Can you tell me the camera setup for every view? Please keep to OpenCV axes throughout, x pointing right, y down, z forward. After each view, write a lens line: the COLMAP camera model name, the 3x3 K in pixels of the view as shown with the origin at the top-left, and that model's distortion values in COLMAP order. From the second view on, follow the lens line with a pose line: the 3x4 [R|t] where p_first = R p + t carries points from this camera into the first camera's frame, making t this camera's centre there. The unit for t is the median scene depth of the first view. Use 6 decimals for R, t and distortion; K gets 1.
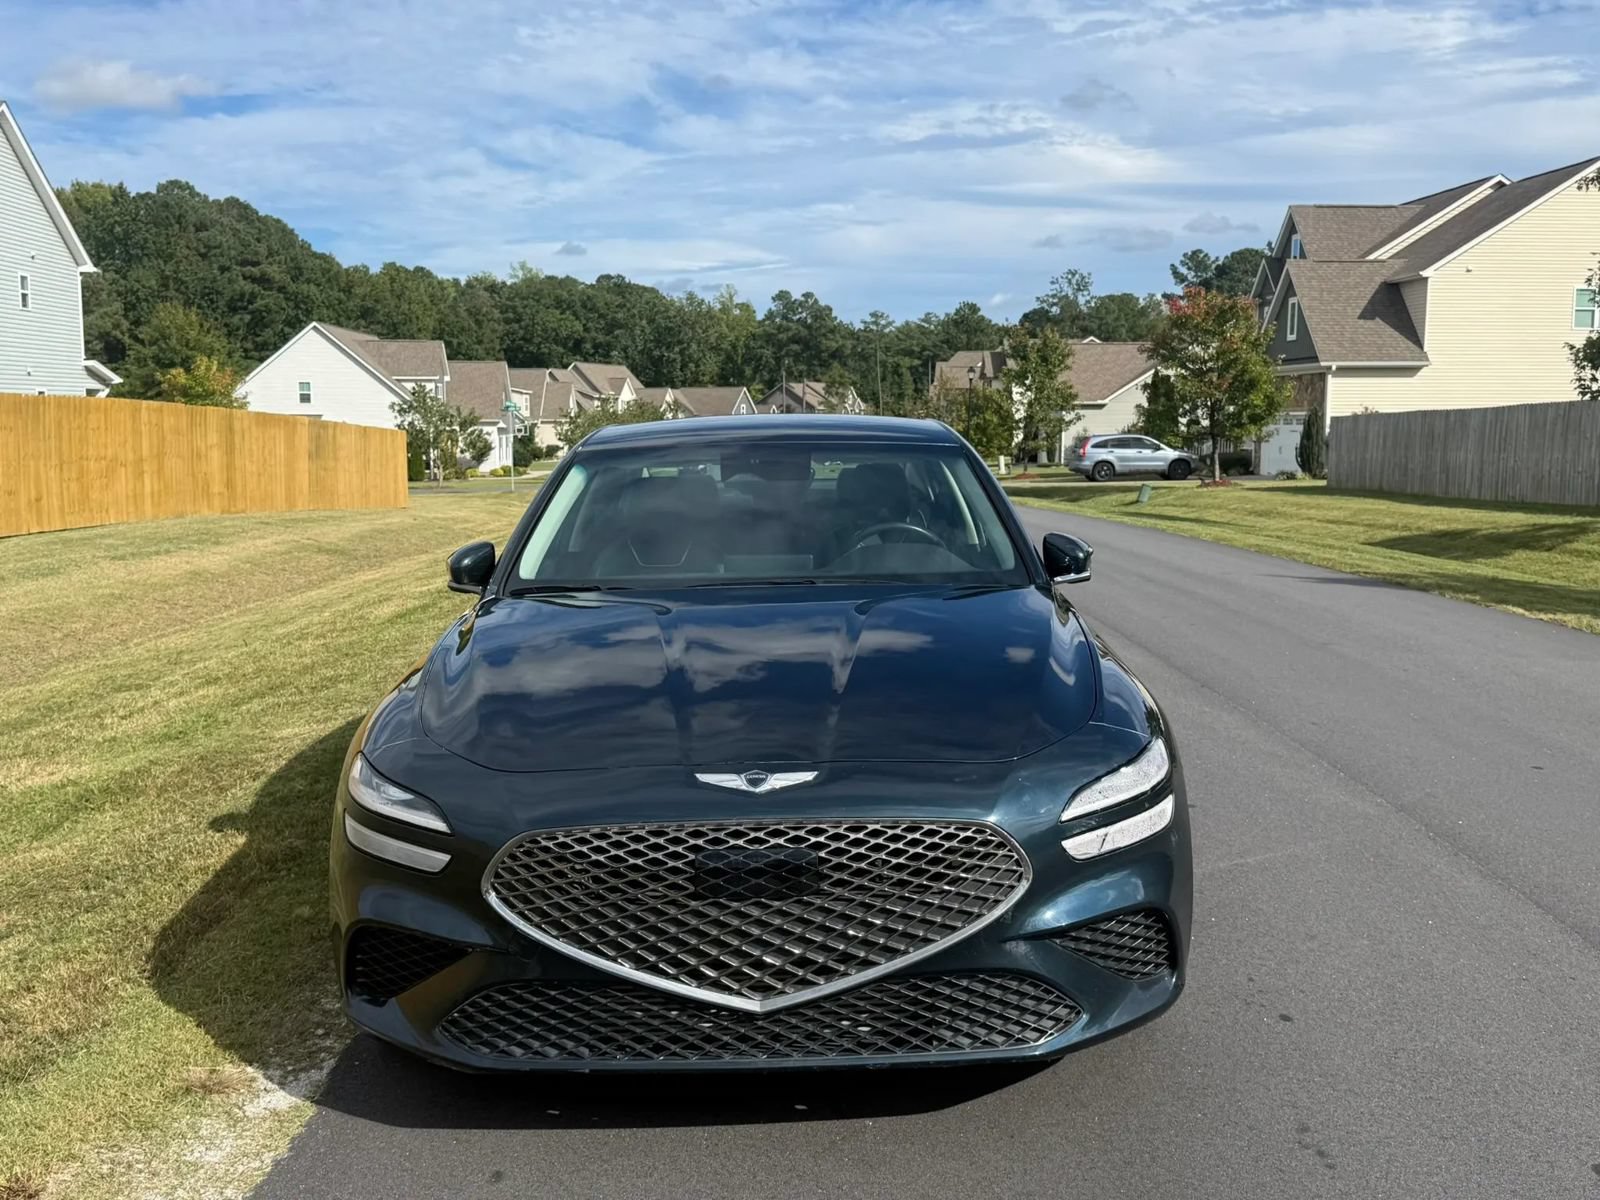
lens RADIAL K [[1609.2, 0, 804.3], [0, 1609.2, 606.4], [0, 0, 1]] dist [0.240813, -0.470630]
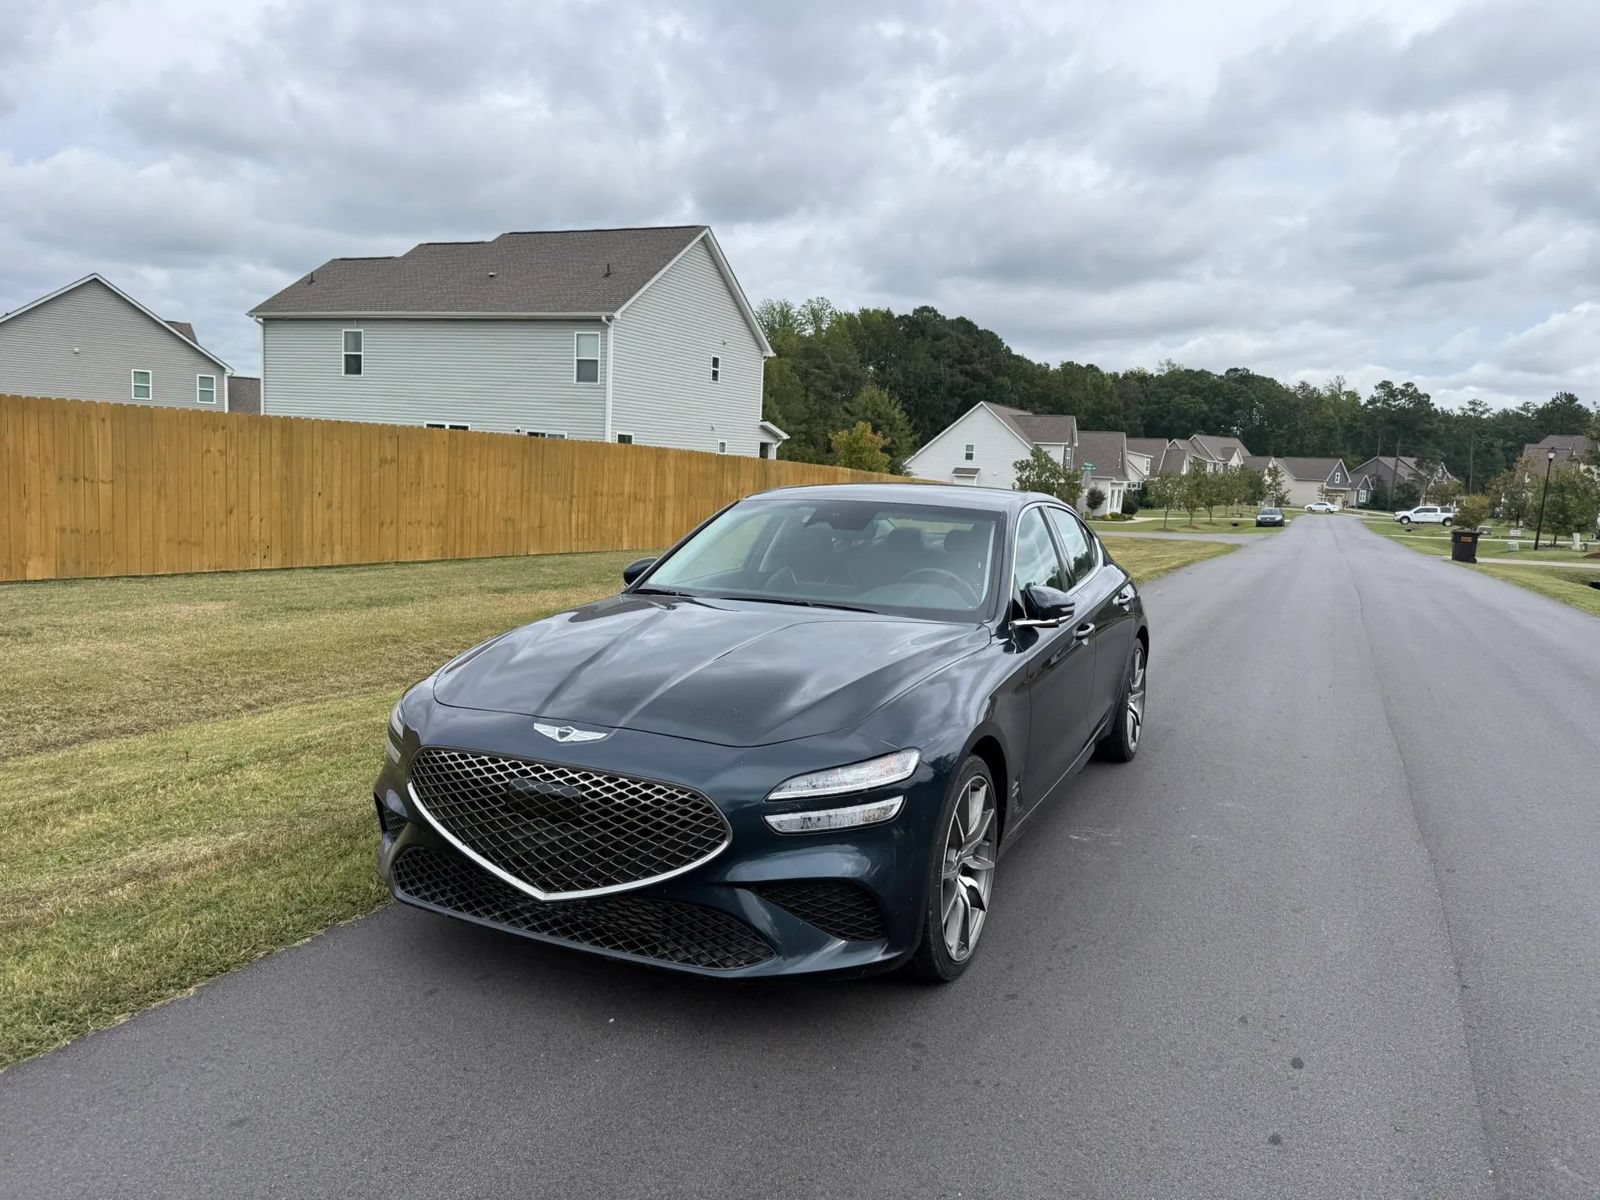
lens RADIAL K [[1122.4, 0, 815.2], [0, 1122.4, 605.3], [0, 0, 1]] dist [0.104560, -0.155665]
pose [[0.886367, 0.101451, -0.451732, 0.016400], [-0.100889, 0.994573, 0.025404, -0.010393], [0.451858, 0.023057, 0.891792, 0.078968]]
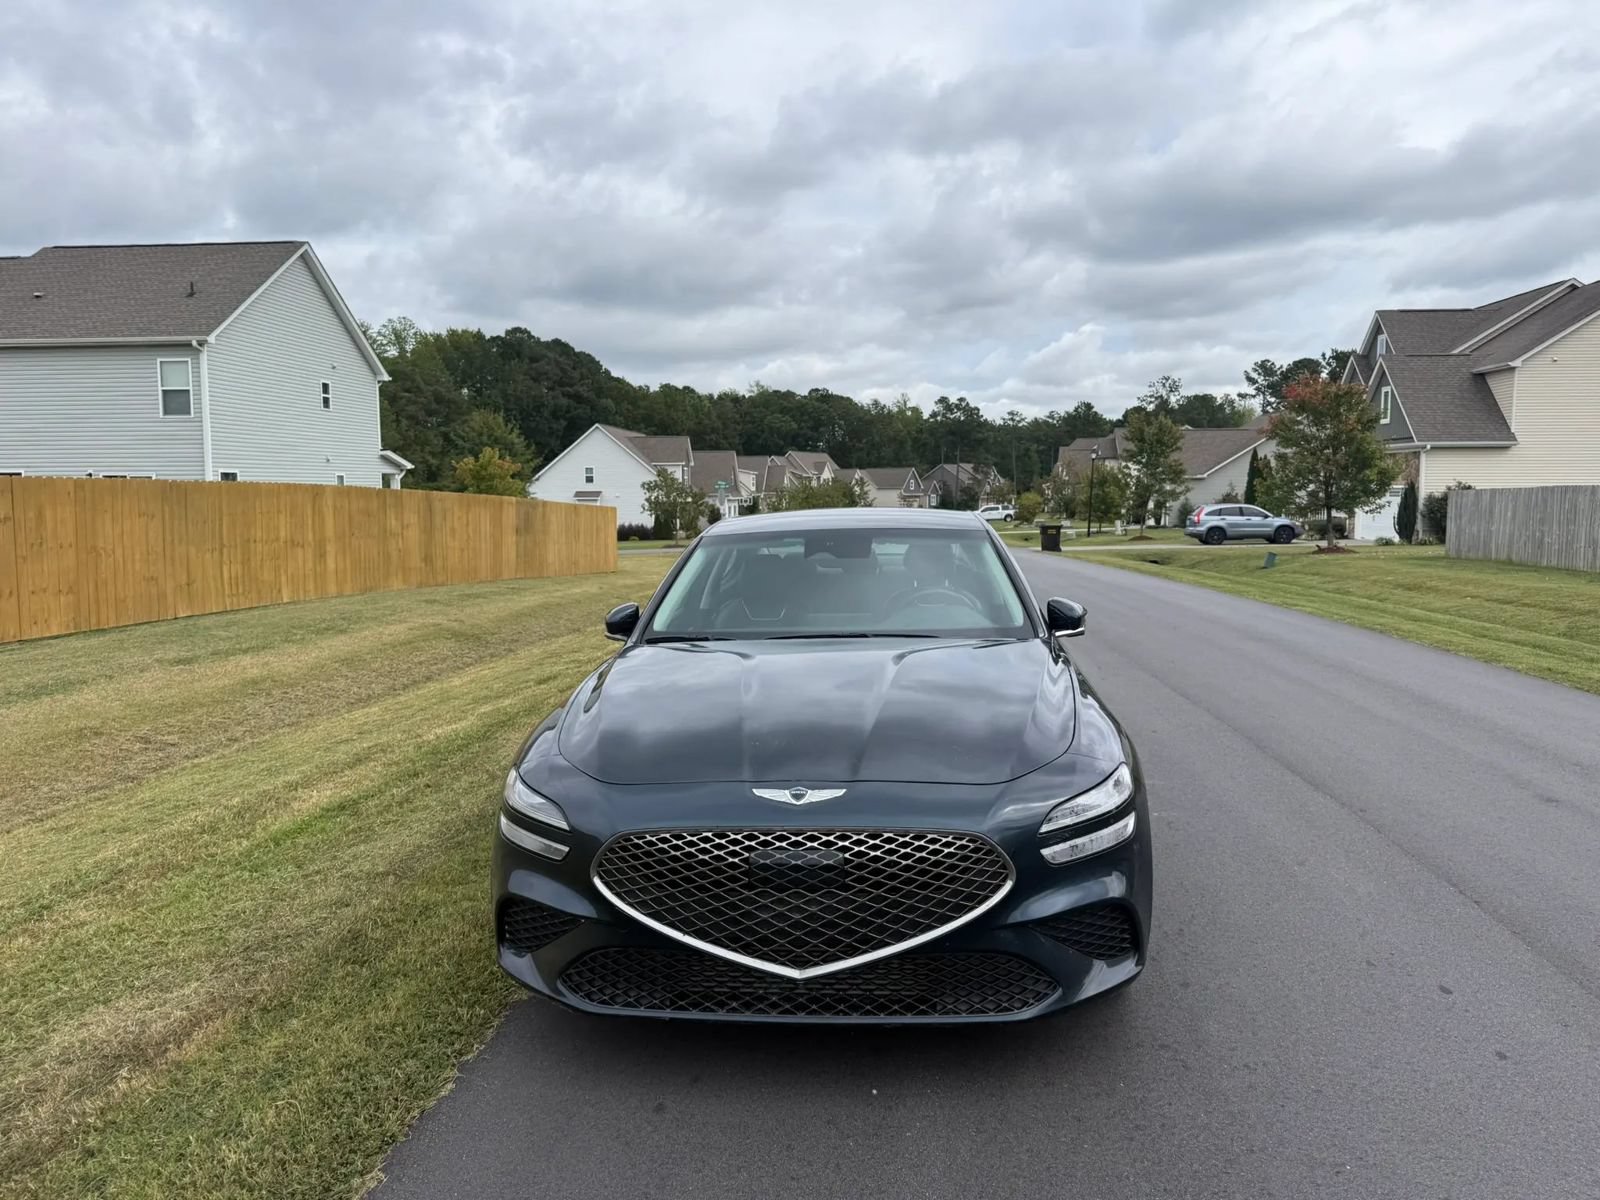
lens RADIAL K [[1116.3, 0, 807.4], [0, 1116.3, 605.6], [0, 0, 1]] dist [0.168286, -0.278082]
pose [[0.991106, 0.009514, -0.132736, 0.001289], [-0.011157, 0.999870, -0.011634, -0.009988], [0.132608, 0.013011, 0.991083, 0.075034]]
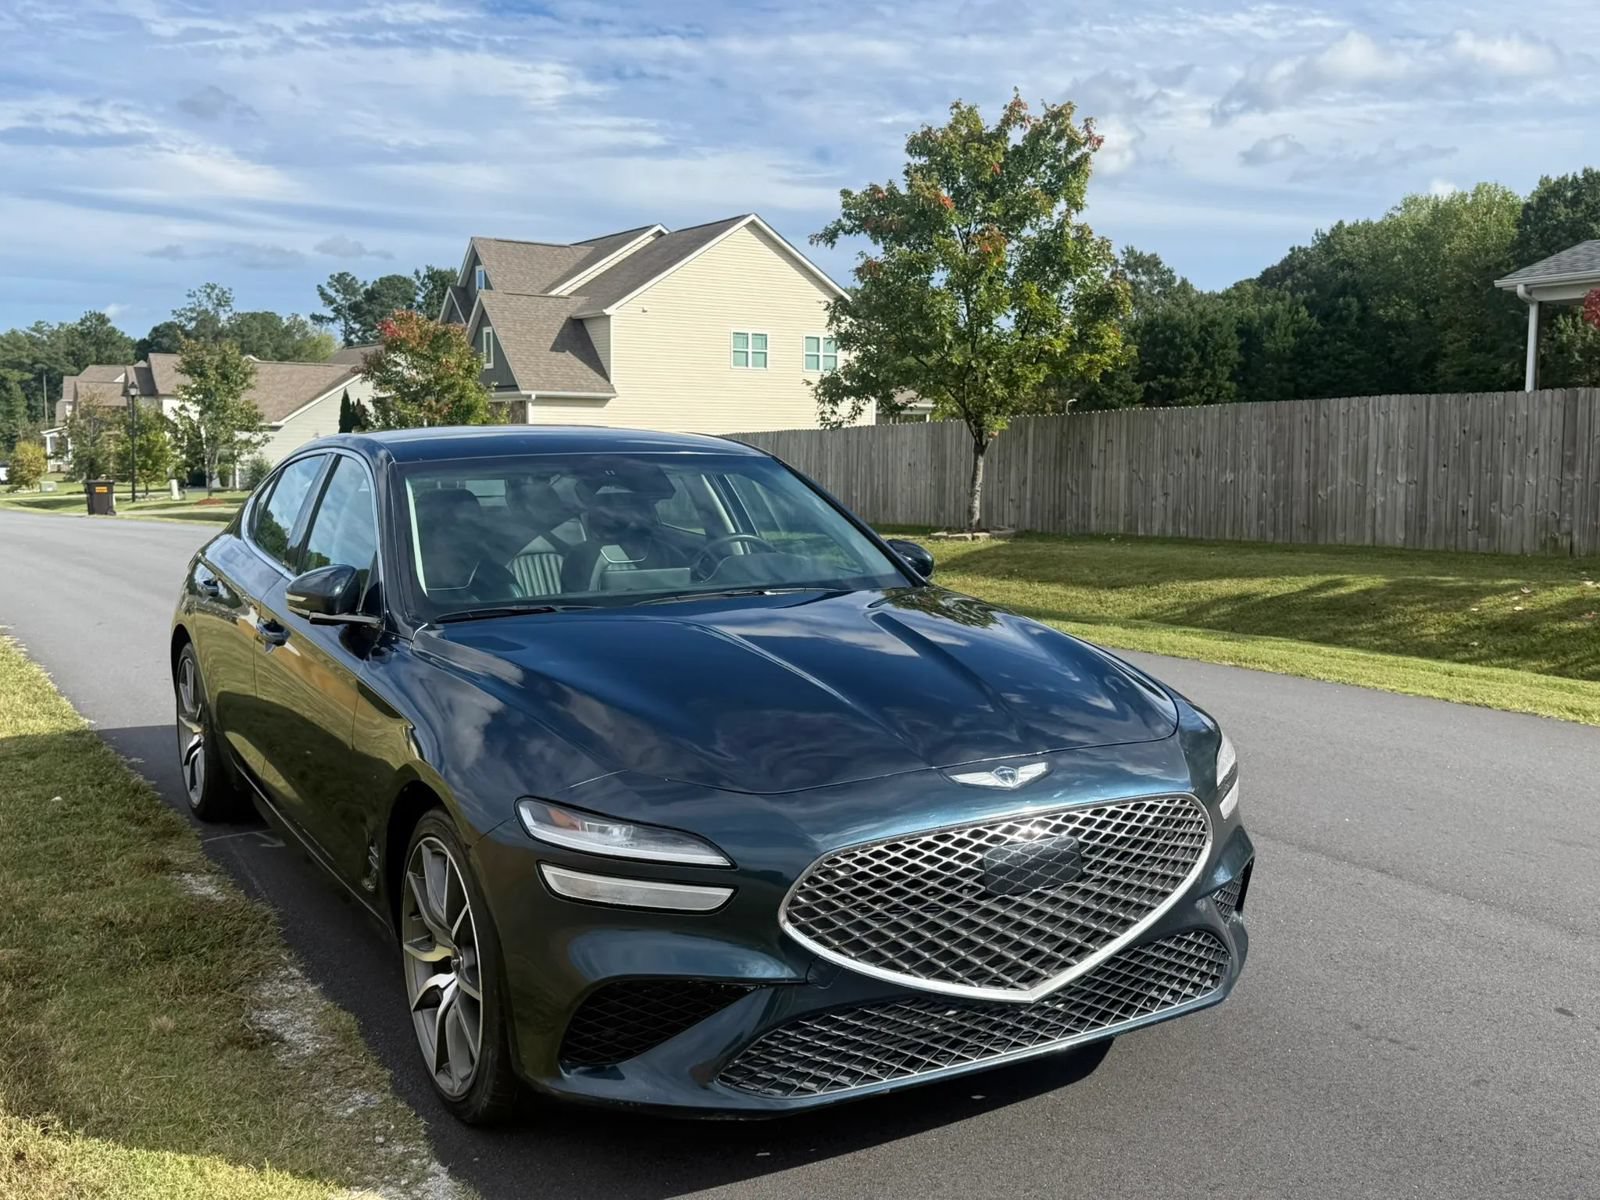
lens RADIAL K [[1630.5, 0, 807.3], [0, 1630.5, 601.6], [0, 0, 1]] dist [0.213306, -0.522201]
pose [[0.870492, -0.042844, 0.490315, -0.019897], [0.052461, 0.998606, -0.005879, -0.000025], [-0.489379, 0.030840, 0.871526, 0.005362]]
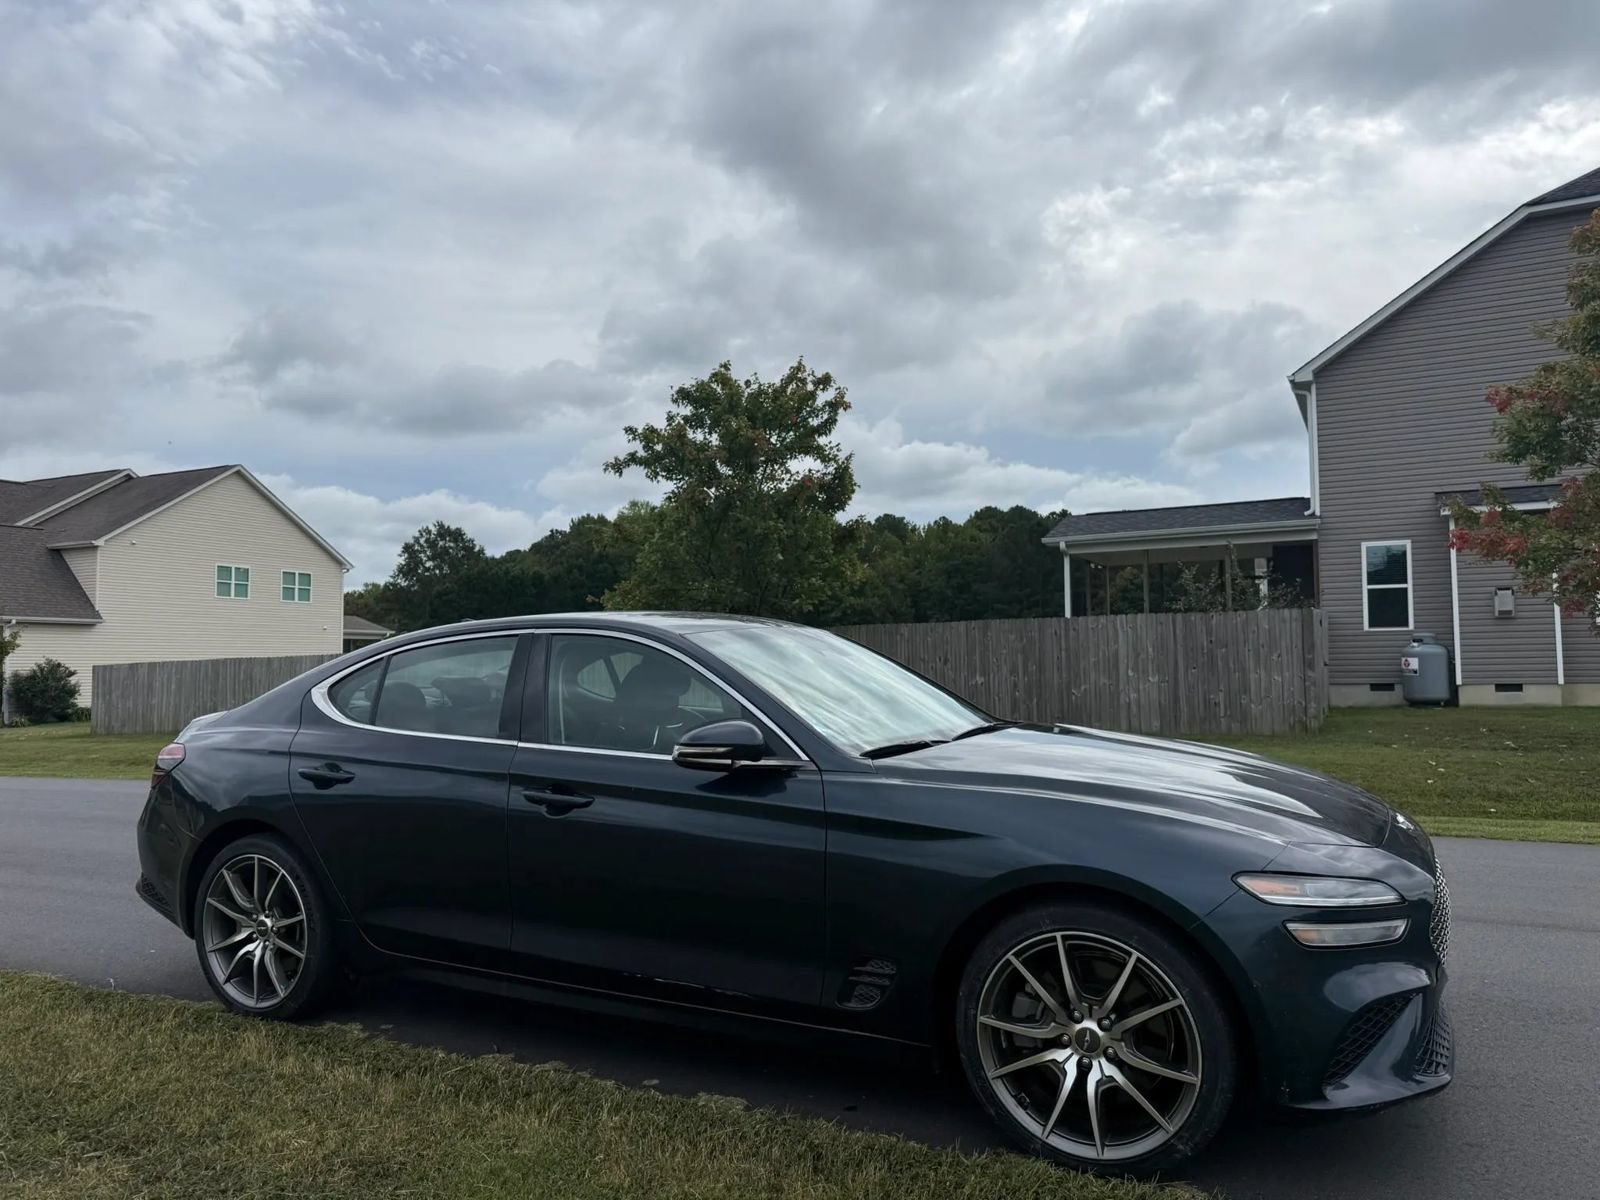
lens RADIAL K [[1128.2, 0, 800.0], [0, 1128.2, 600.0], [0, 0, 1]] dist [0.071841, -0.114687]
pose [[0.470437, 0.045480, 0.881261, -0.038899], [0.111383, 0.987623, -0.110428, -0.010069], [-0.875376, 0.150107, 0.459548, 0.101669]]
